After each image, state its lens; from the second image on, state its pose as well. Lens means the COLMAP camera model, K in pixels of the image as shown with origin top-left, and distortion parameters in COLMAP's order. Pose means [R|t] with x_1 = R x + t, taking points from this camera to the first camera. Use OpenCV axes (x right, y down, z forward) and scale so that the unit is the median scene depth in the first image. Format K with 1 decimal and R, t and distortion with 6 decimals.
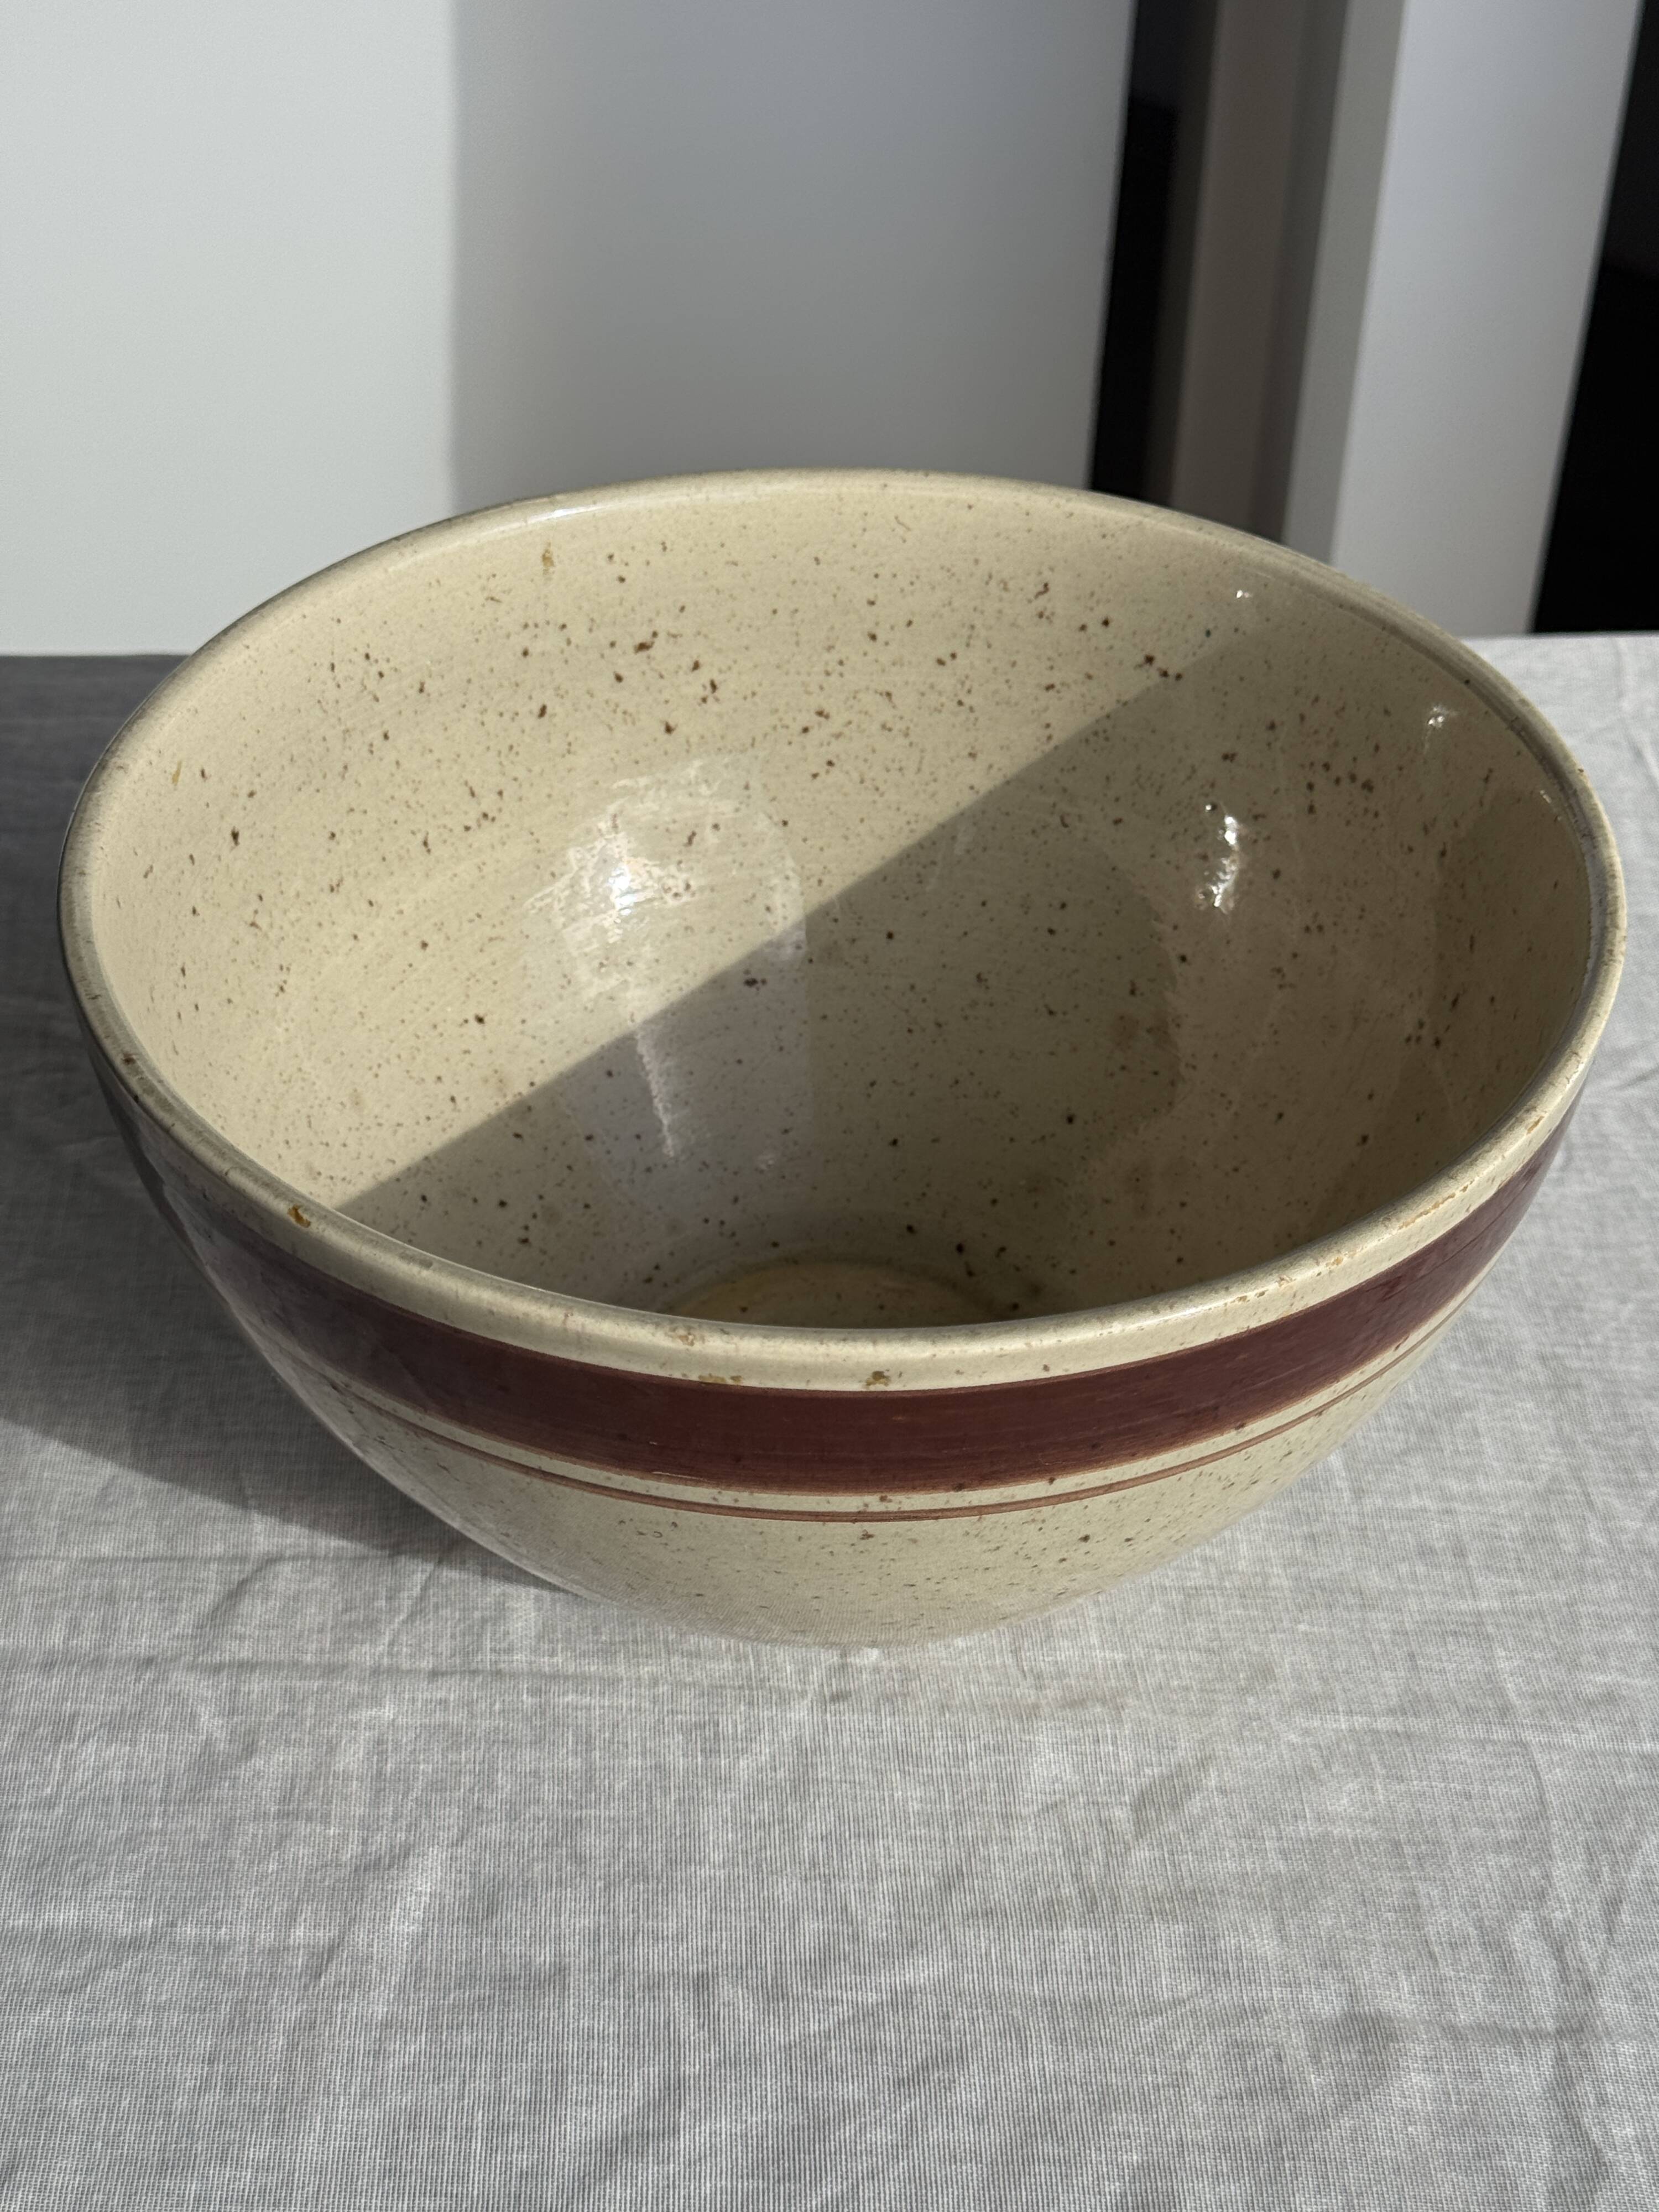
lens RADIAL K [[3155.7, 0, 812.6], [0, 3155.7, 1087.5], [0, 0, 1]] dist [0.112753, 0.000000]
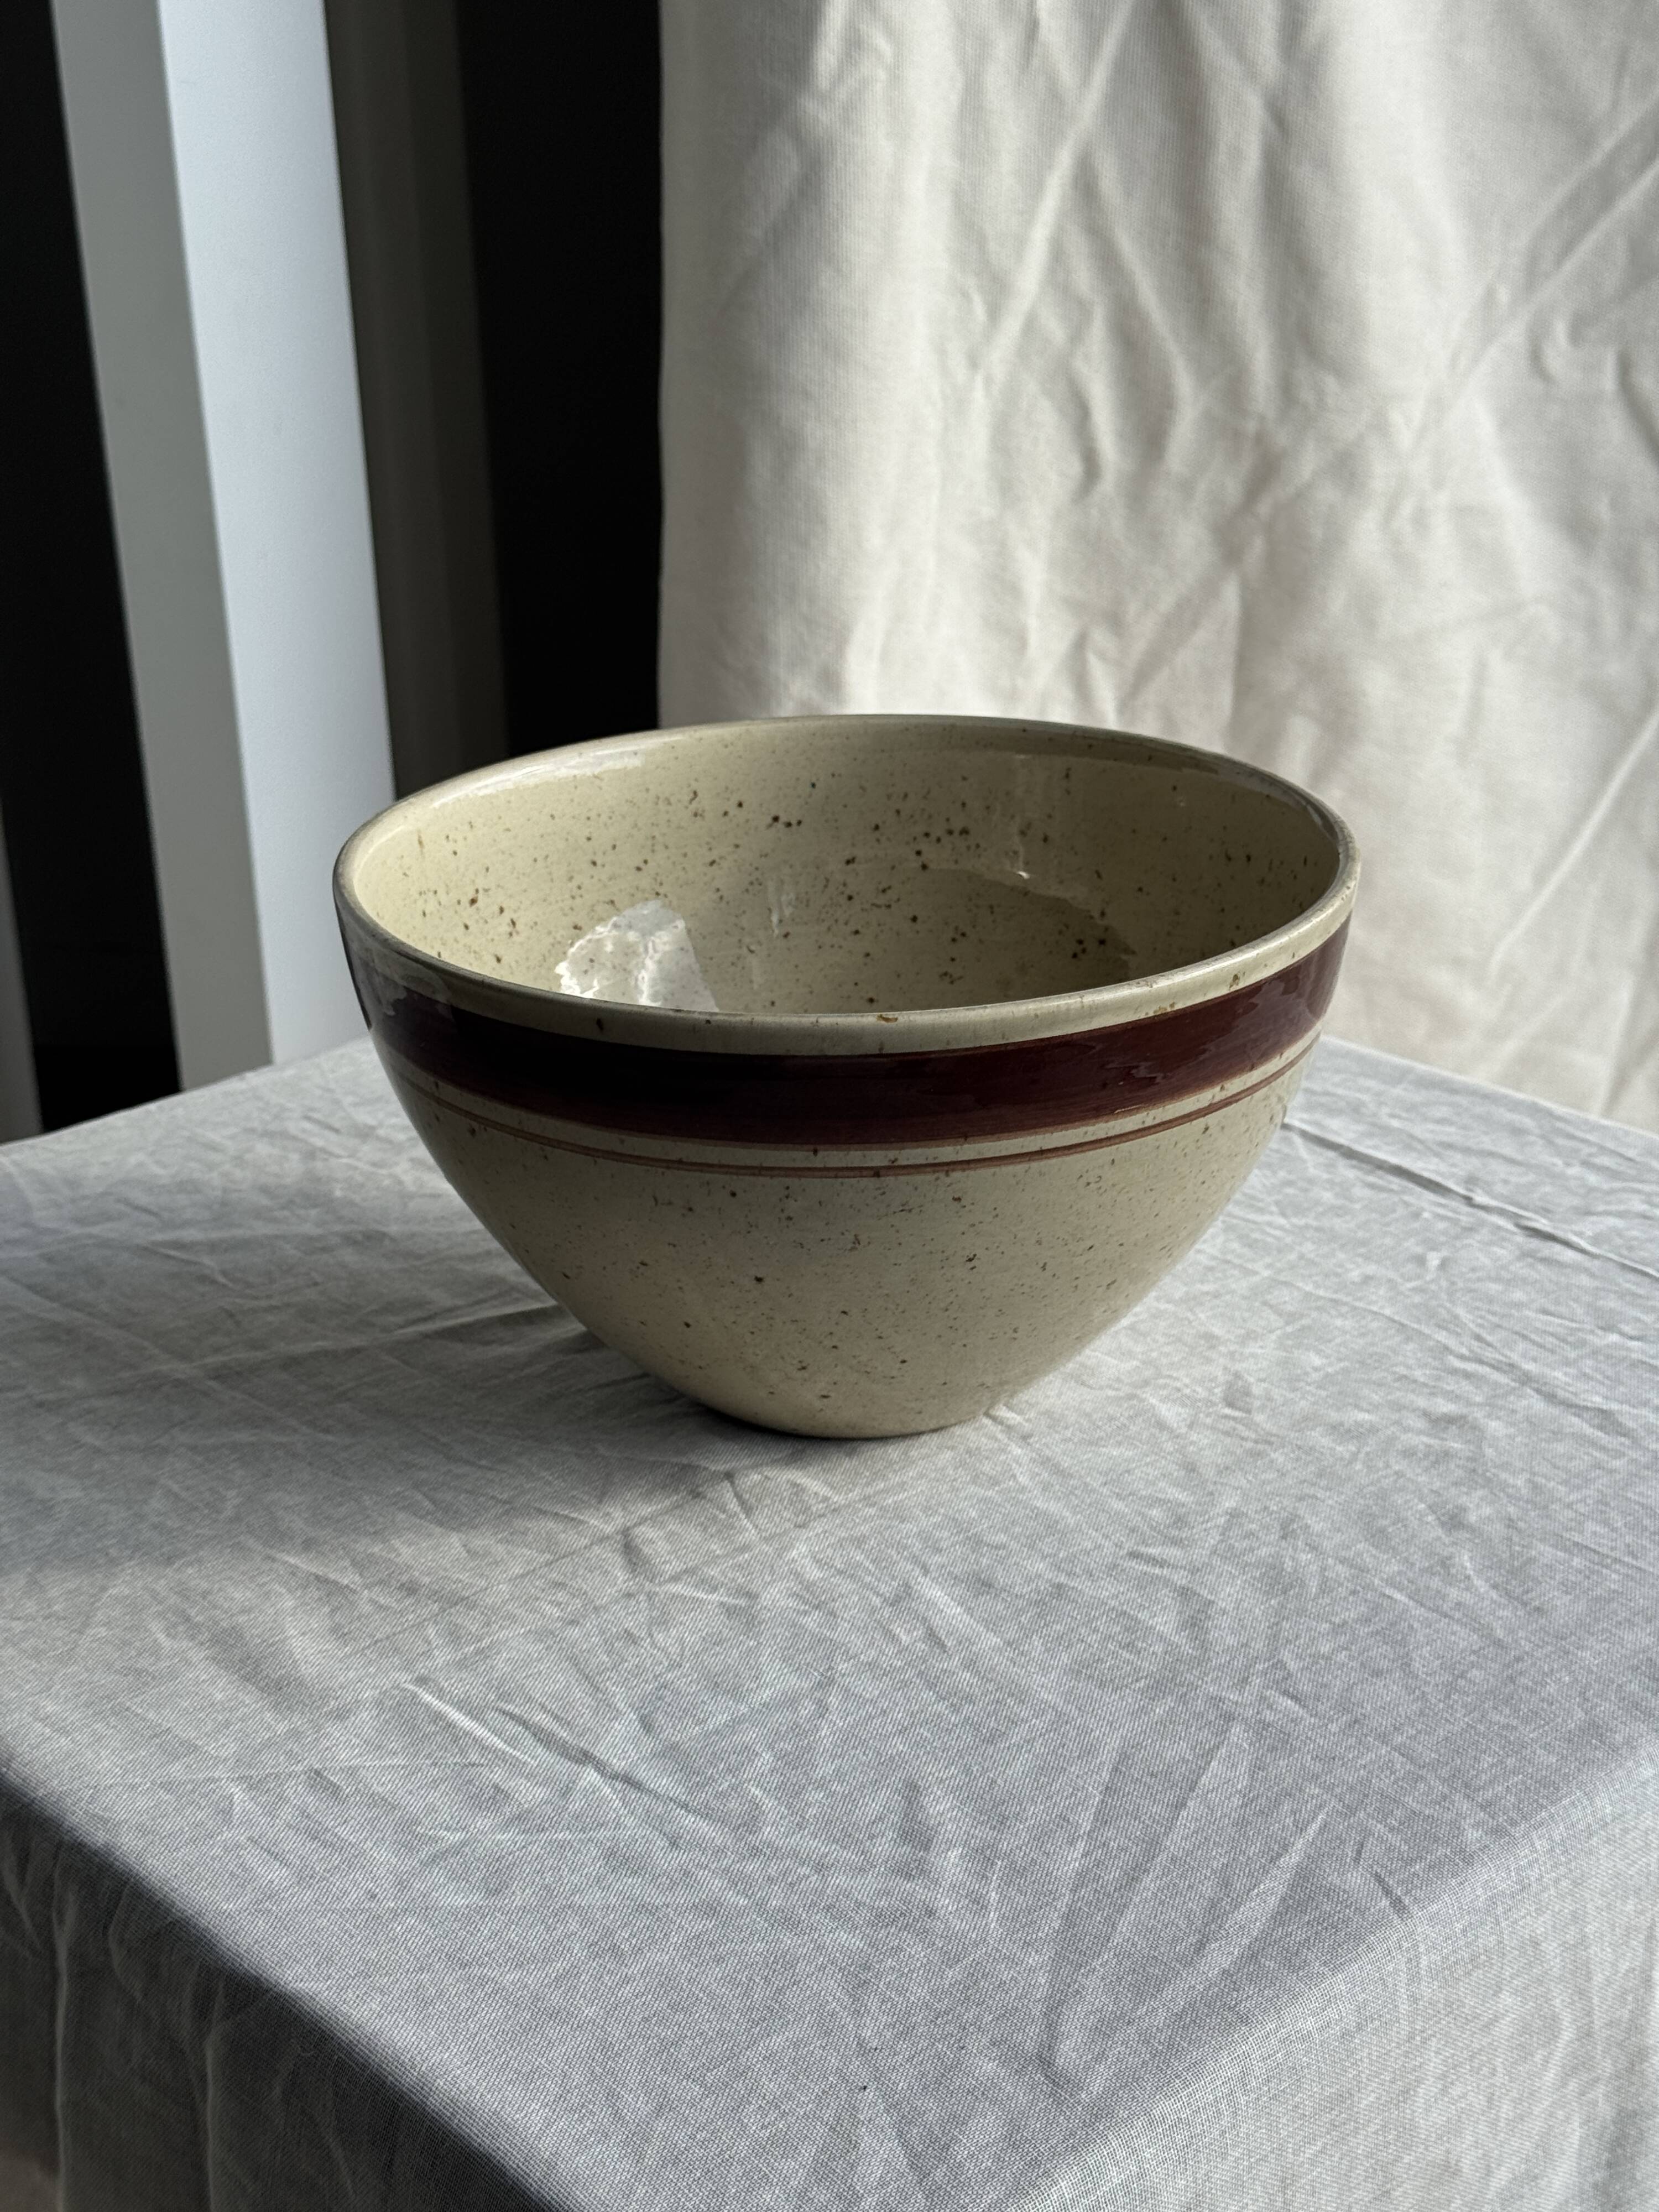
lens RADIAL K [[3155.7, 0, 811.5], [0, 3155.7, 1109.9], [0, 0, 1]] dist [0.112753, 0.000000]
pose [[0.753013, -0.271728, 0.599279, -0.877674], [0.433669, 0.889906, -0.141413, 0.220341], [-0.494876, 0.366375, 0.787951, -0.129500]]
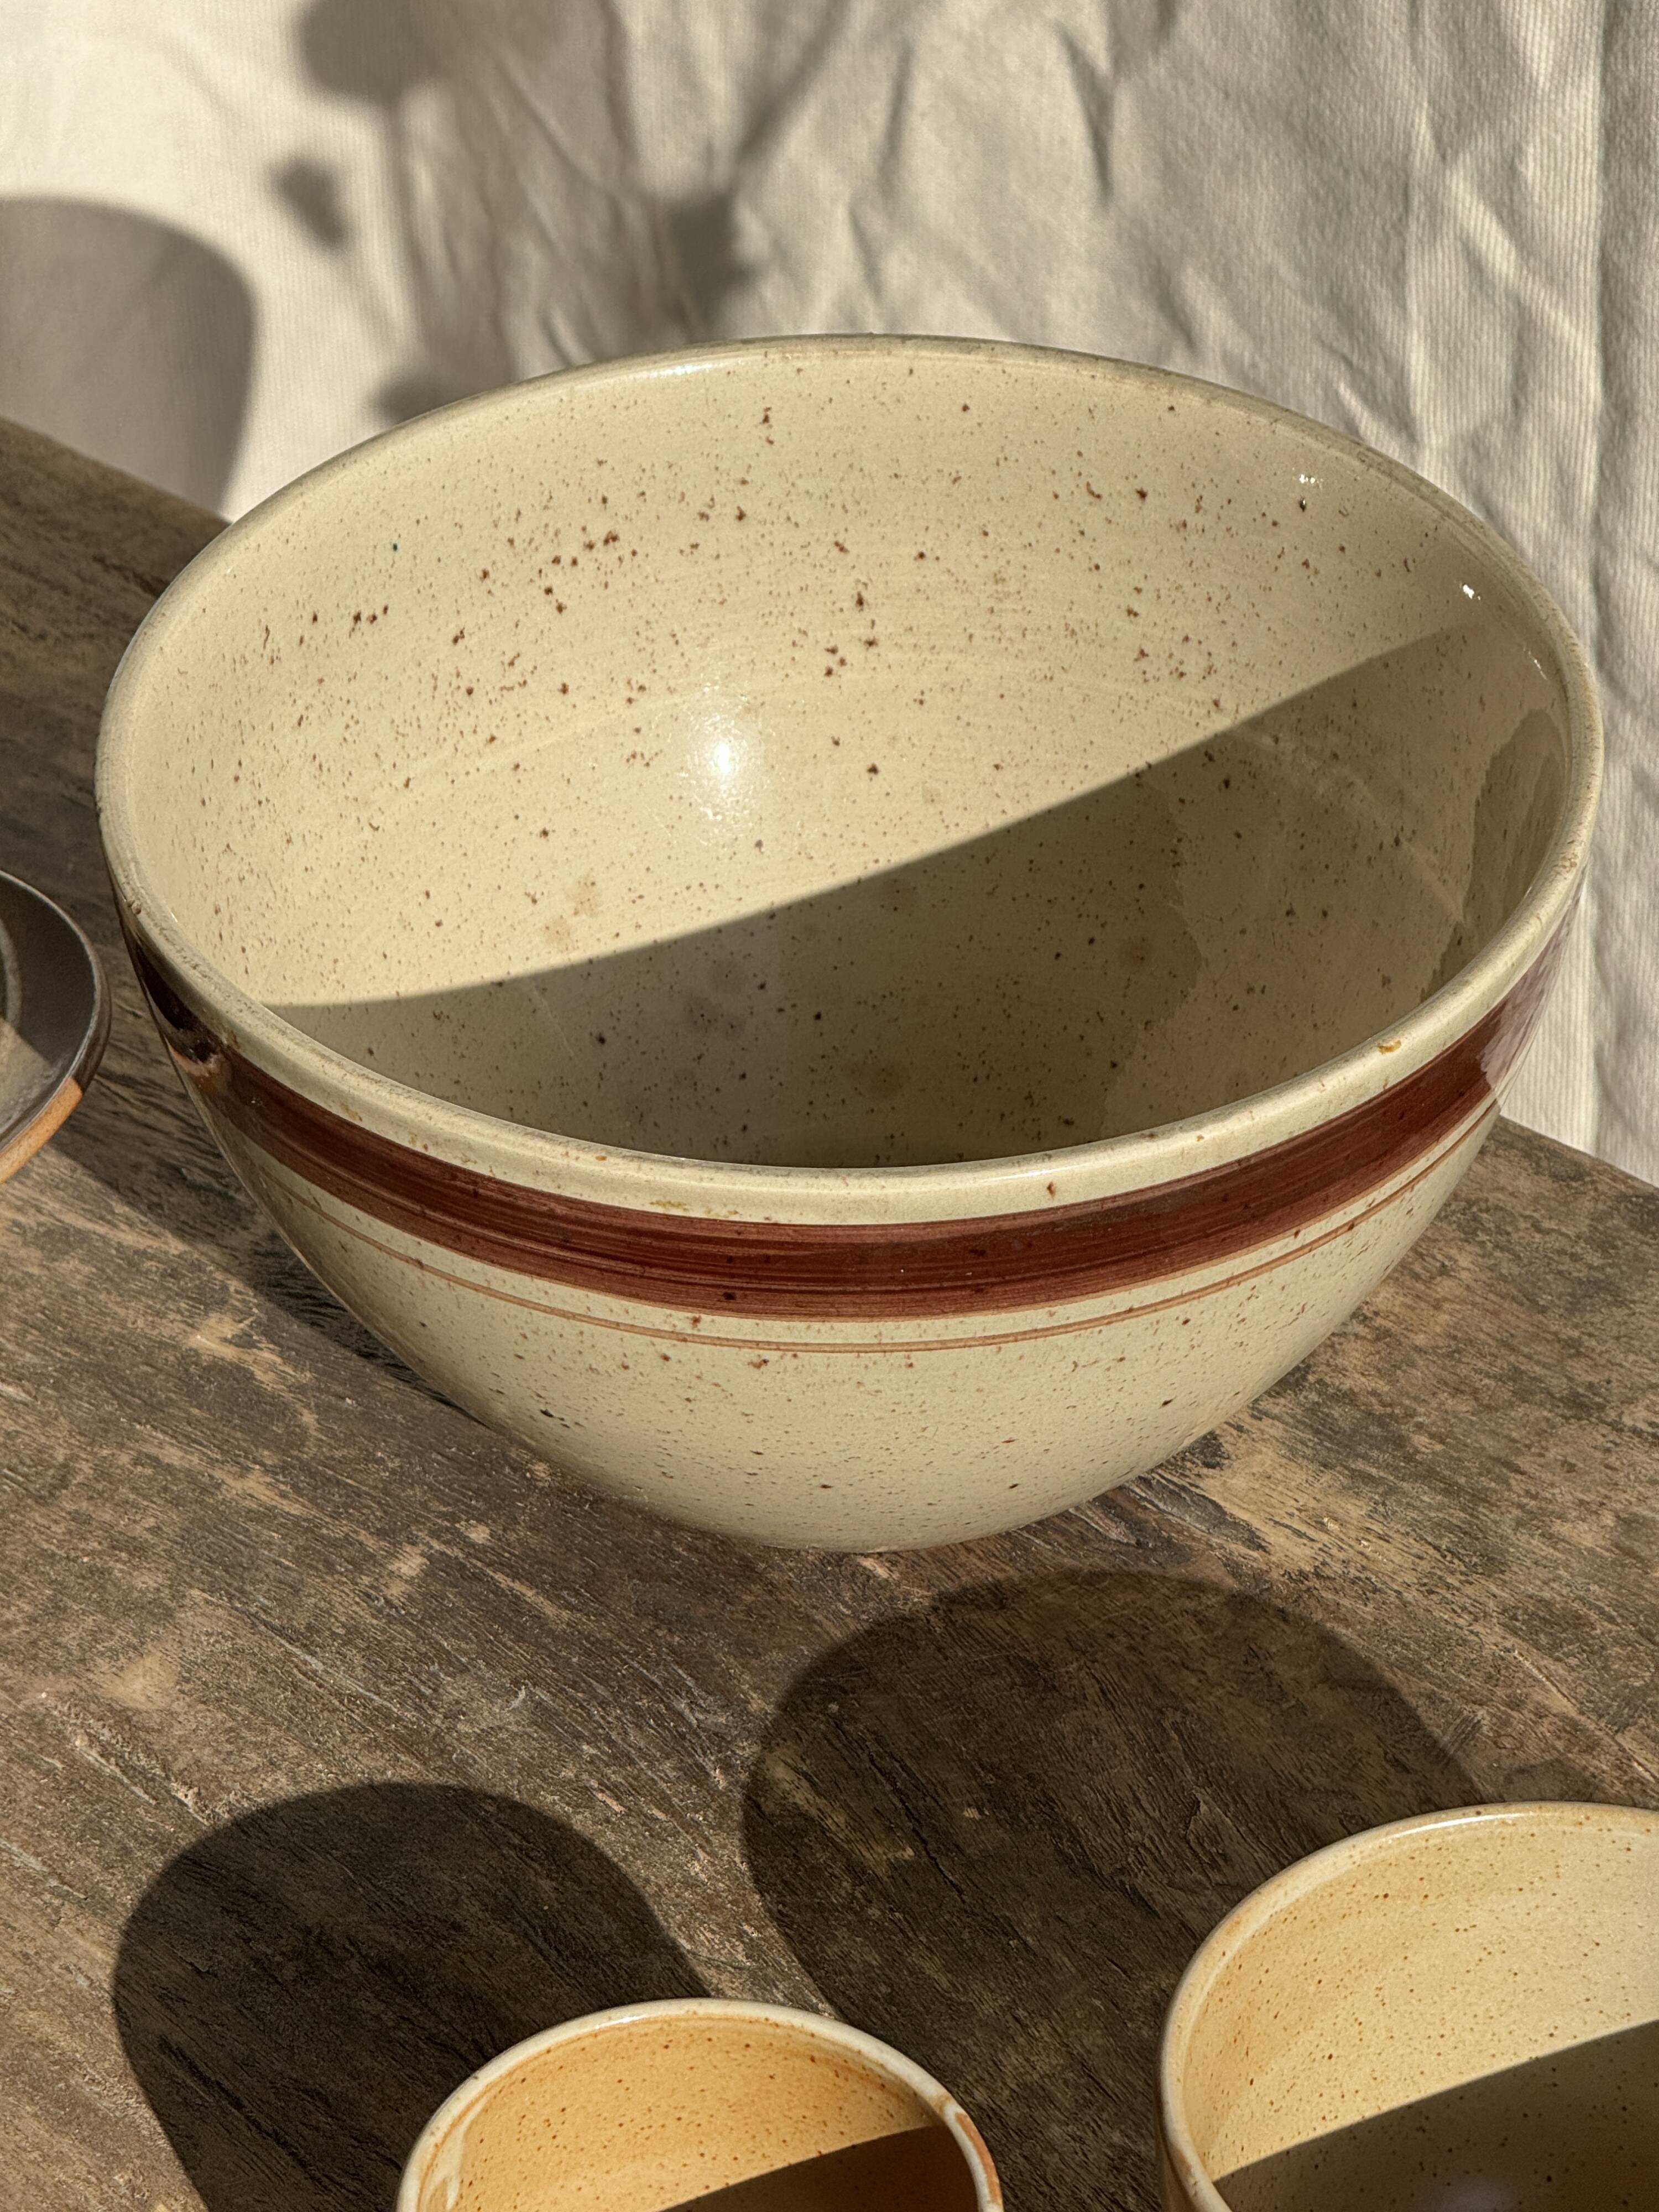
lens RADIAL K [[7985.4, 0, 817.3], [0, 7985.4, 1095.4], [0, 0, 1]] dist [0.254506, 0.000000]
pose [[0.161953, -0.603183, 0.780987, -1.939658], [0.624832, 0.675250, 0.391947, -0.952085], [-0.763778, 0.424508, 0.486247, -0.187730]]
